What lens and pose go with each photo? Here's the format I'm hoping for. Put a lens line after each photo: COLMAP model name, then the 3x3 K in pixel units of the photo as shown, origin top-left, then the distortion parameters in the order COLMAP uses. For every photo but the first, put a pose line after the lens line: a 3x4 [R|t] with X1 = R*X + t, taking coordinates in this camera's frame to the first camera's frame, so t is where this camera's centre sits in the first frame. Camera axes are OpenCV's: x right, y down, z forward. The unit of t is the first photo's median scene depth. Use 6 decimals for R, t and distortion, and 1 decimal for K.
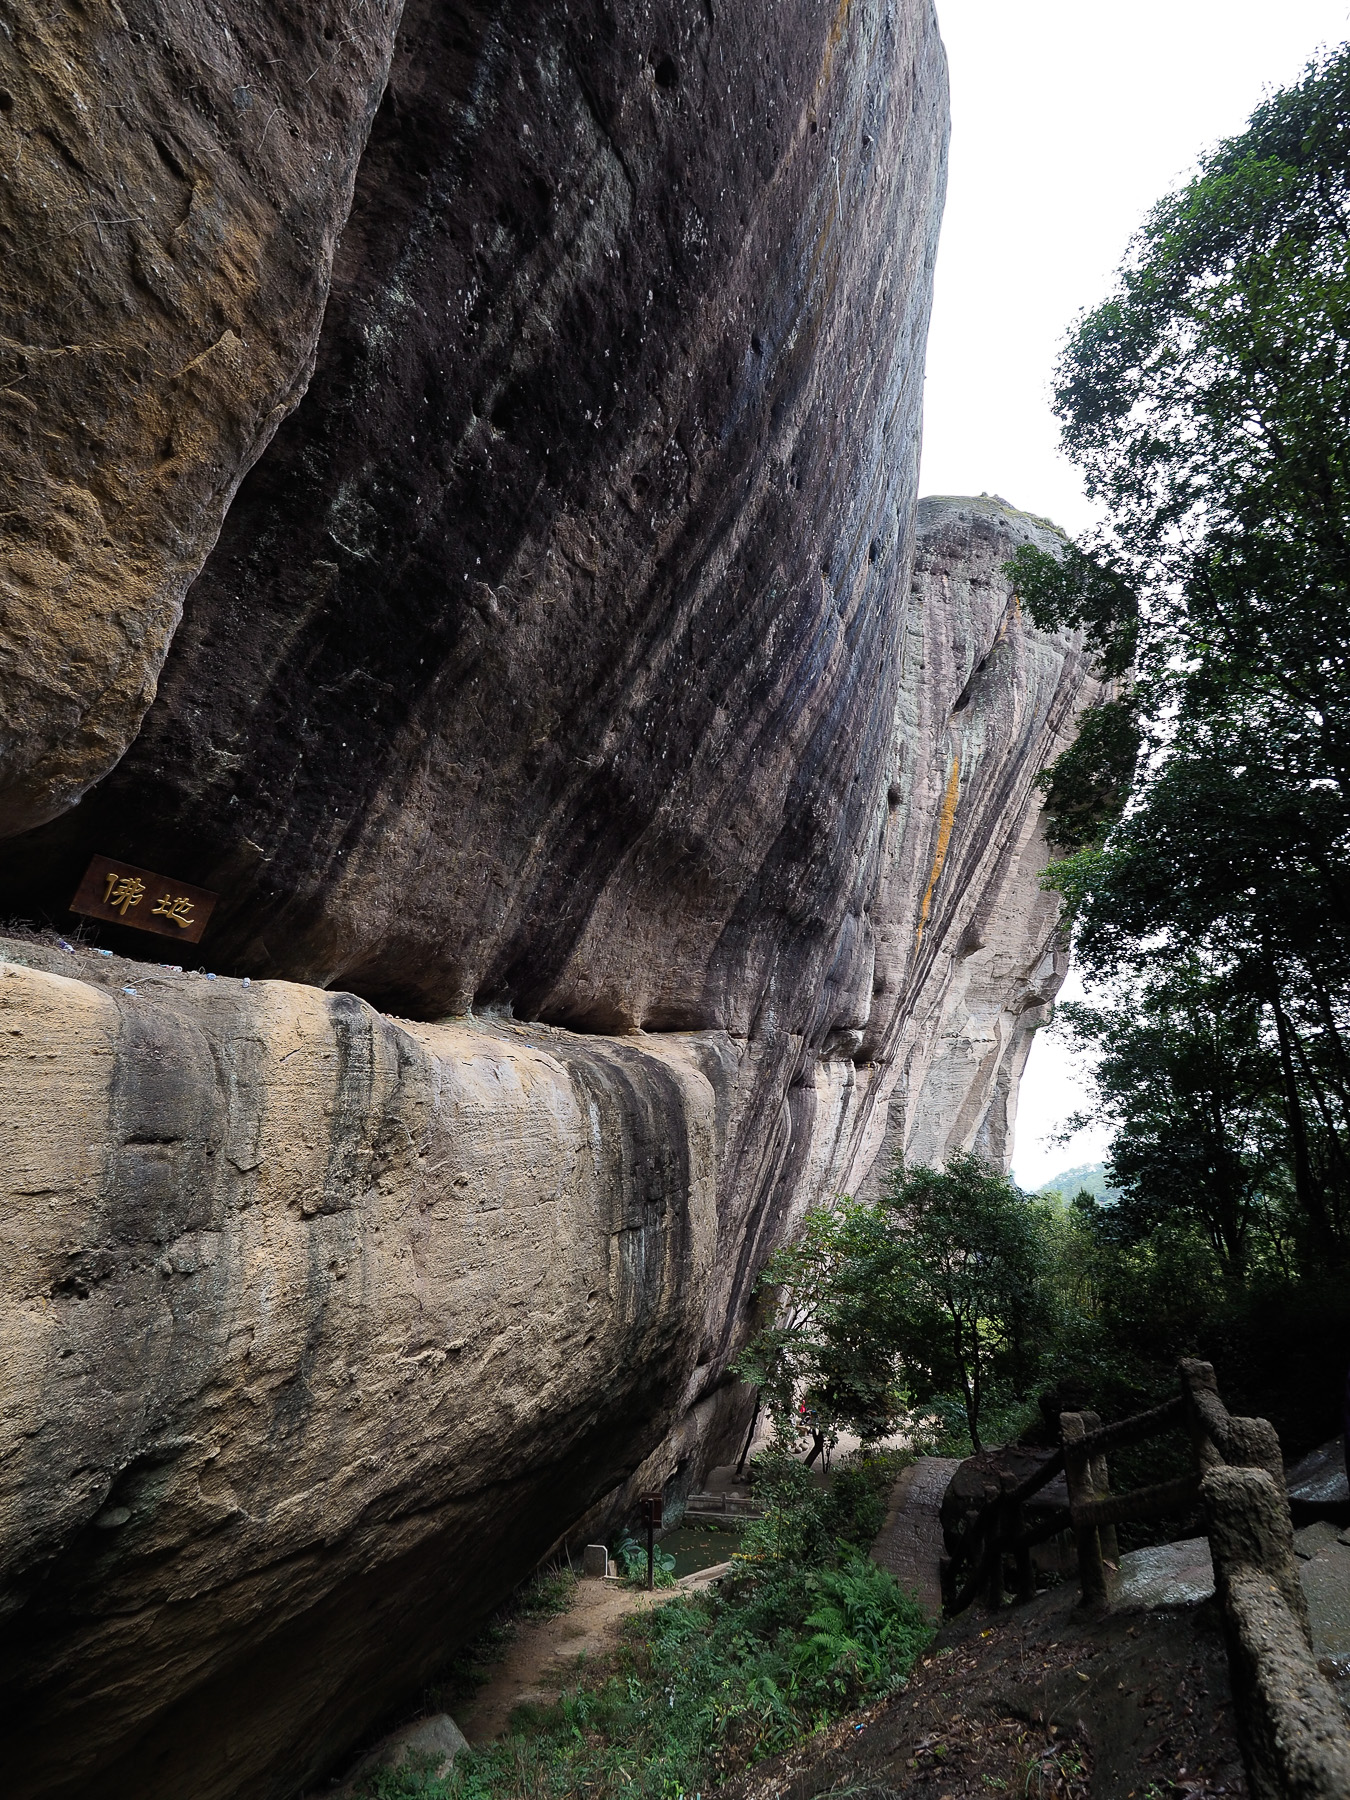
lens RADIAL K [[920.3, 0, 670.4], [0, 920.3, 900.9], [0, 0, 1]] dist [0.000449, -0.000575]
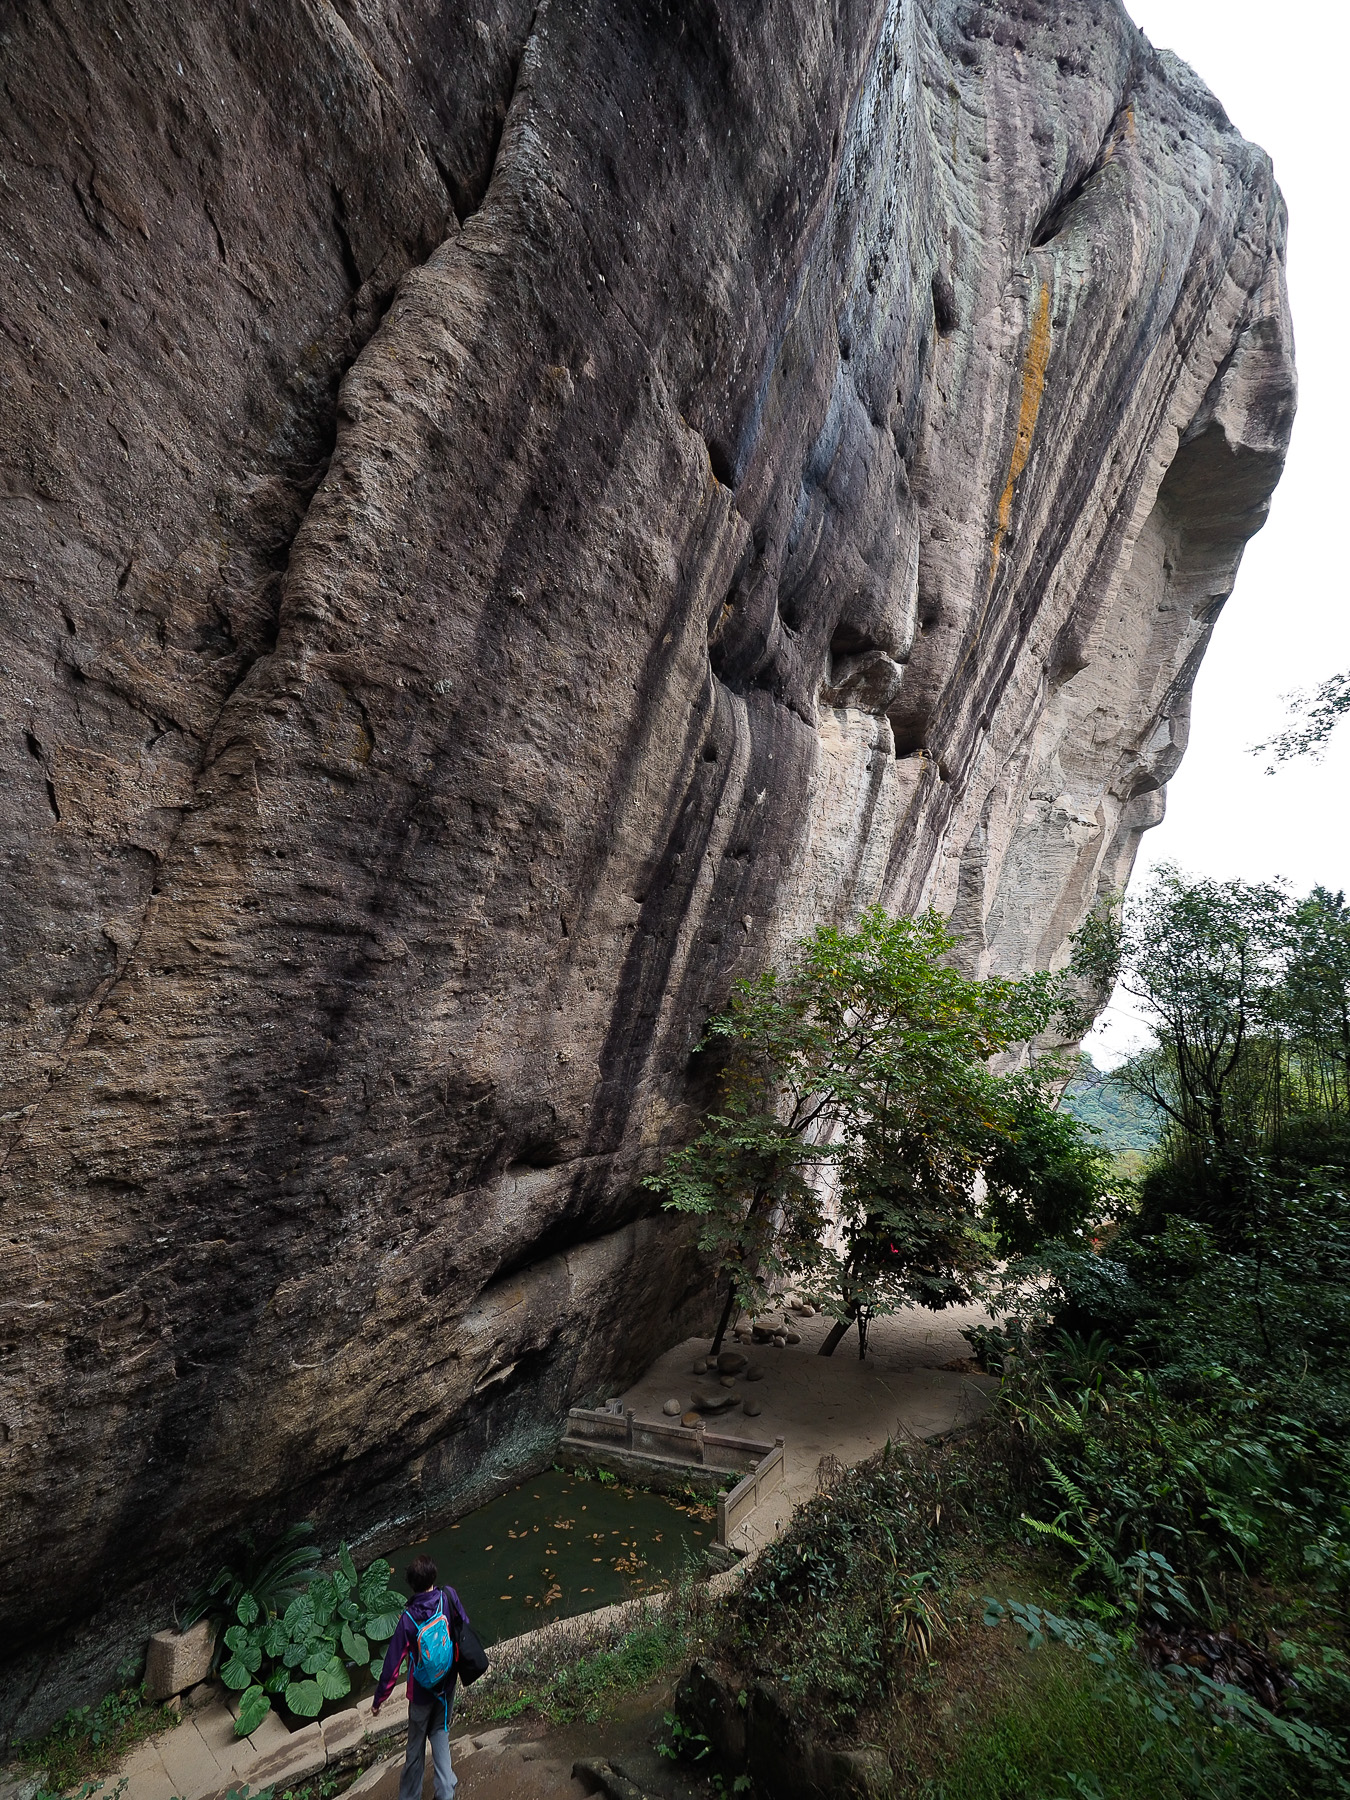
lens RADIAL K [[732.2, 0, 682.2], [0, 732.2, 899.9], [0, 0, 1]] dist [-0.010765, 0.001129]
pose [[0.988104, -0.045195, -0.146997, 0.111931], [0.054262, 0.996825, 0.058266, 0.228860], [0.143897, -0.065549, 0.987419, 0.424346]]
